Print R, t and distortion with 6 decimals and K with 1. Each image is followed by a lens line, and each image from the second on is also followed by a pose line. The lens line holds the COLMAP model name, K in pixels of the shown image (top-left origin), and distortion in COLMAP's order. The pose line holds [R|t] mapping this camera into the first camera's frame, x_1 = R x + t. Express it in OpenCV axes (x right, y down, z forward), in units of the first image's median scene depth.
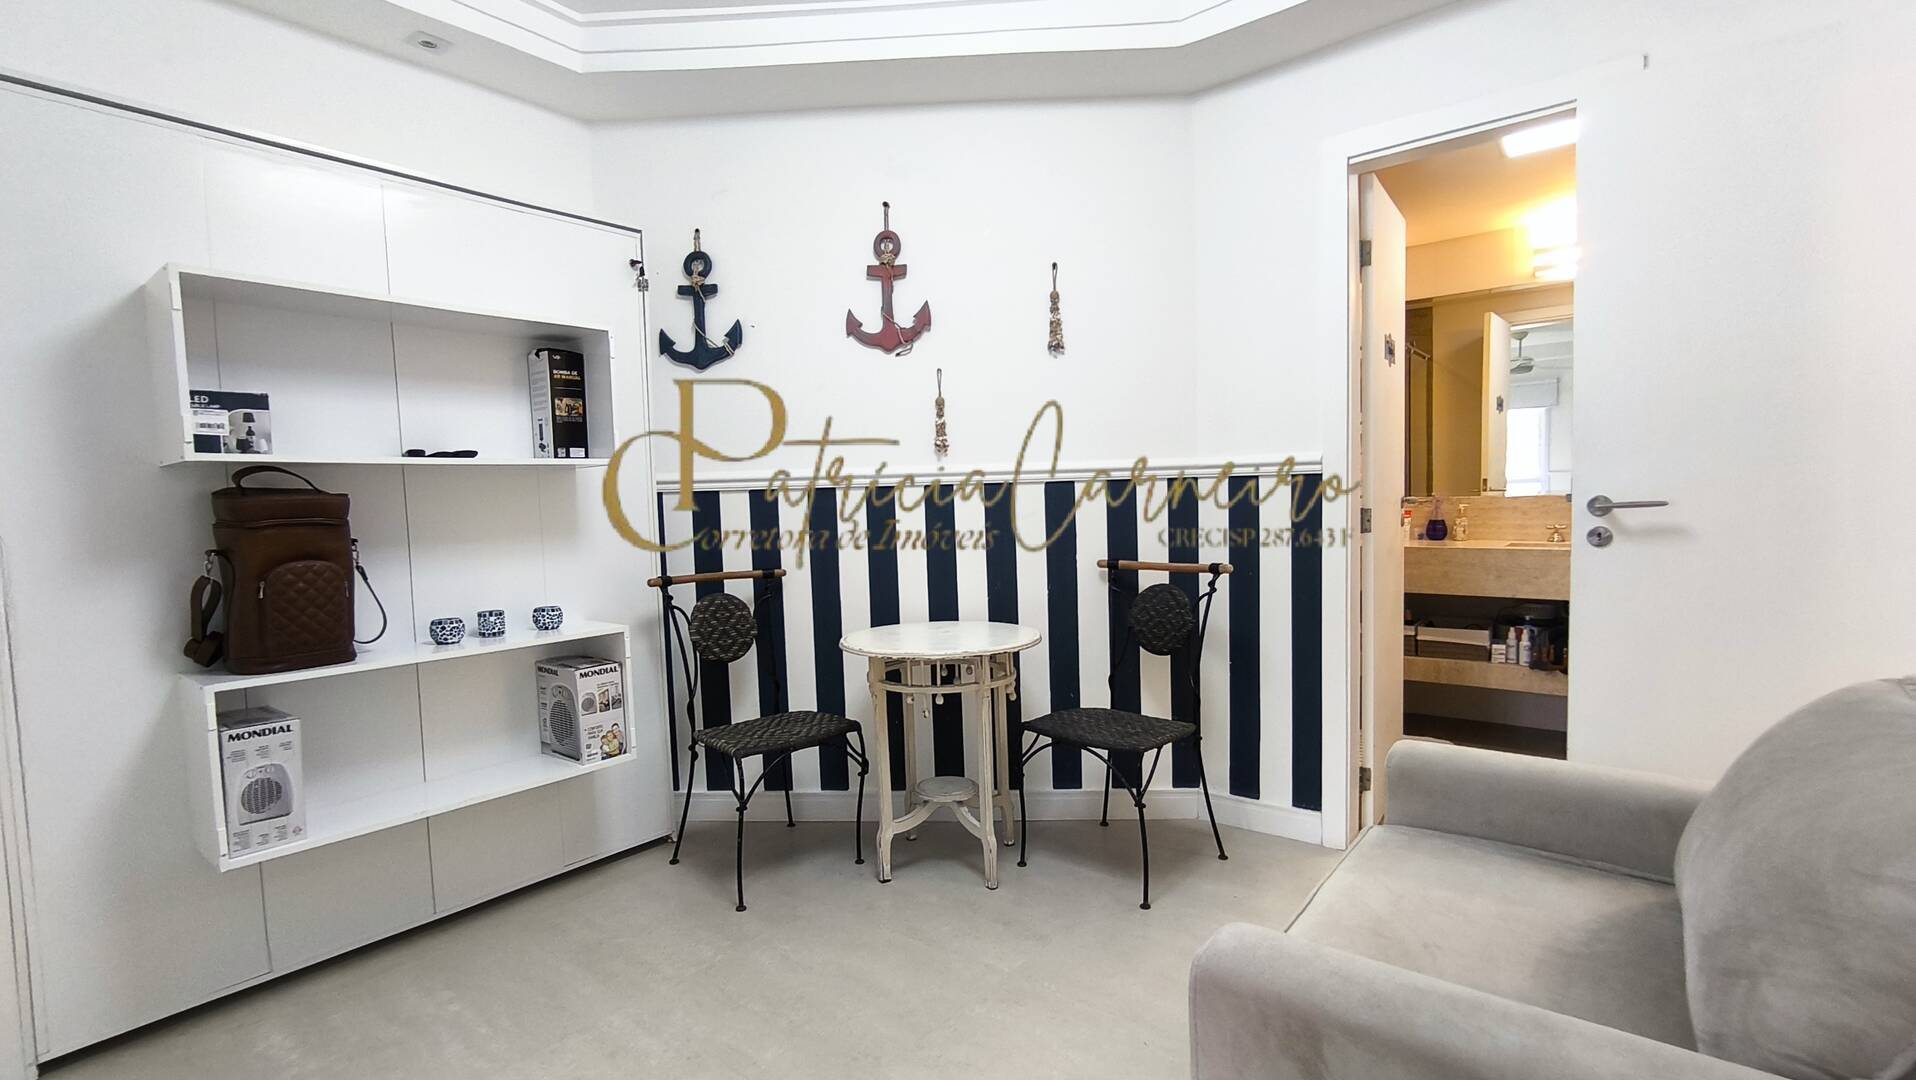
lens RADIAL K [[879.7, 0, 947.7], [0, 879.7, 548.6], [0, 0, 1]] dist [-0.035426, 0.030708]
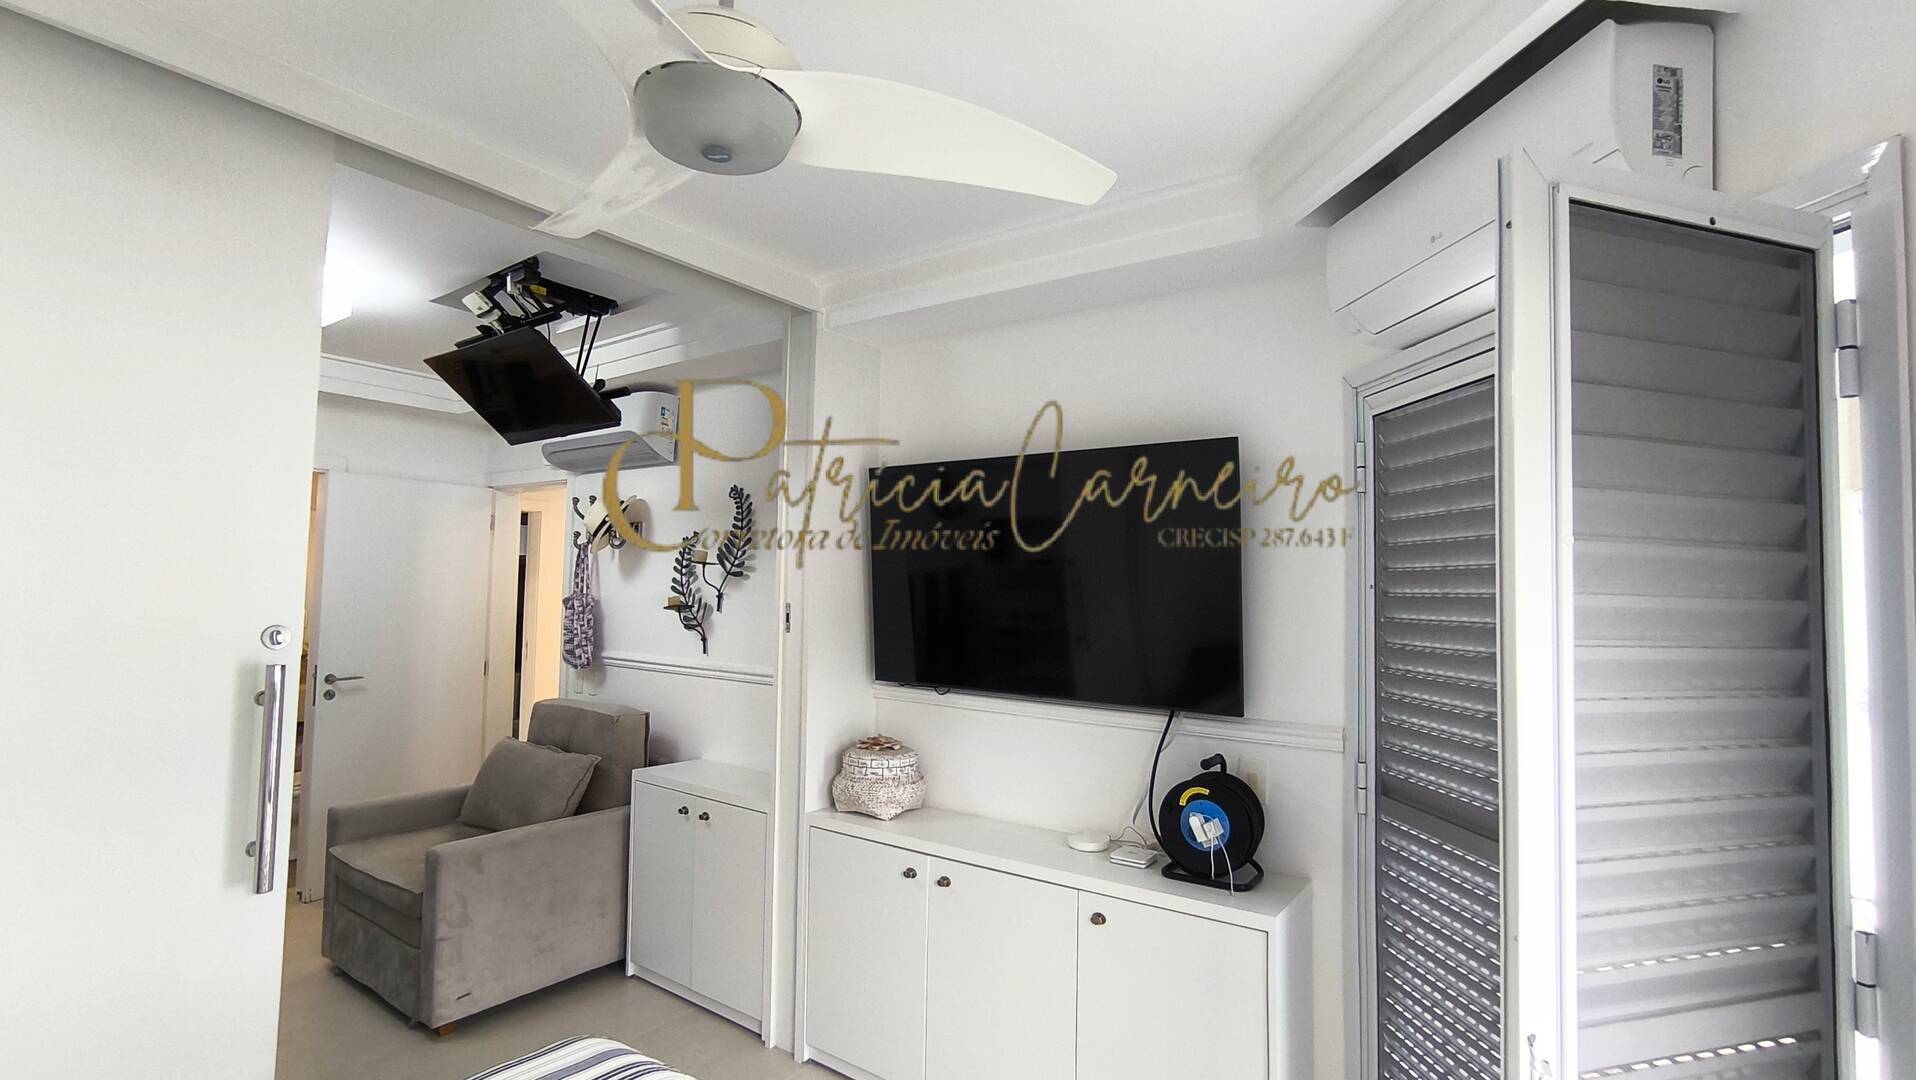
lens RADIAL K [[866.3, 0, 950.4], [0, 866.3, 545.9], [0, 0, 1]] dist [-0.031610, 0.010618]
pose [[-0.059163, 0.076834, 0.995287, -0.965254], [0.039147, 0.996445, -0.074596, -0.112780], [-0.997480, 0.034549, -0.061961, -0.220543]]
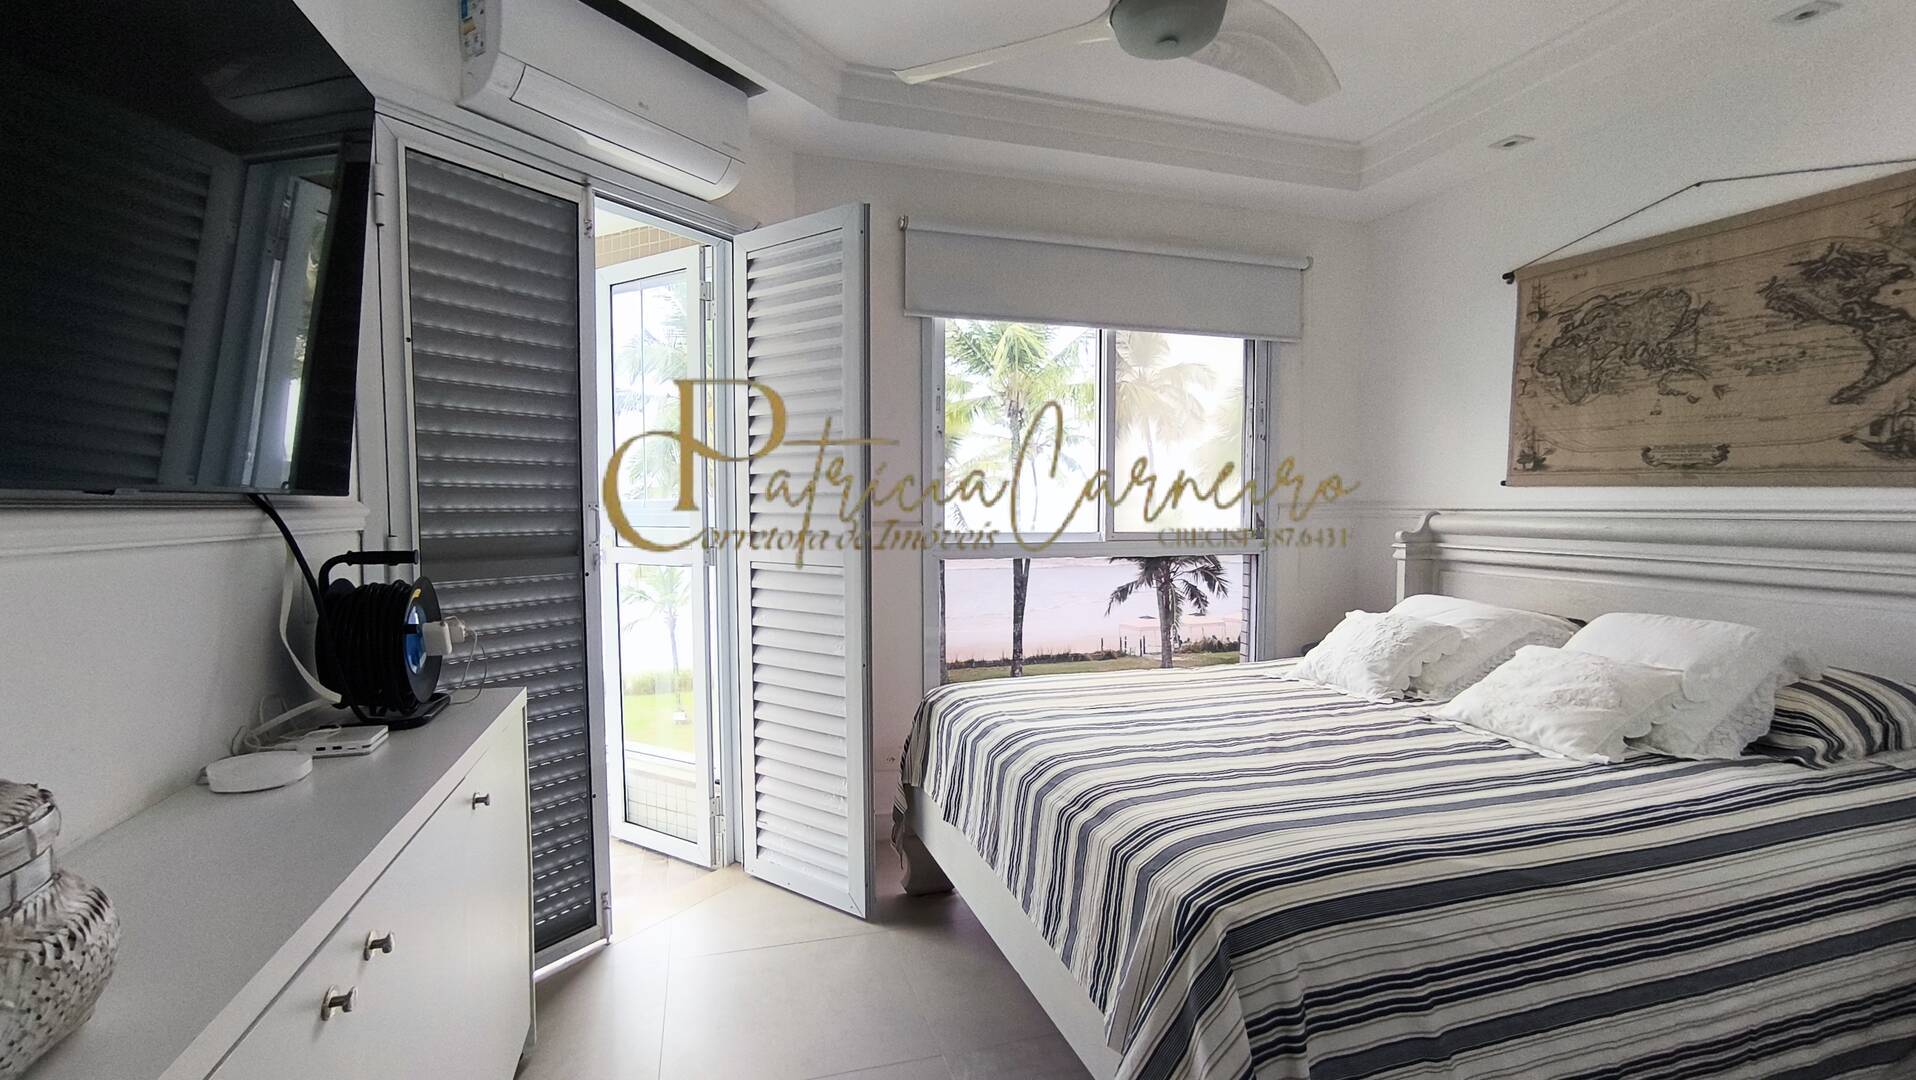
lens RADIAL K [[874.1, 0, 947.6], [0, 874.1, 545.0], [0, 0, 1]] dist [-0.002989, -0.001262]
pose [[-0.568933, 0.065024, -0.819809, 0.063465], [-0.033092, 0.994252, 0.101825, -0.042939], [0.821718, 0.085061, -0.563511, 0.113400]]
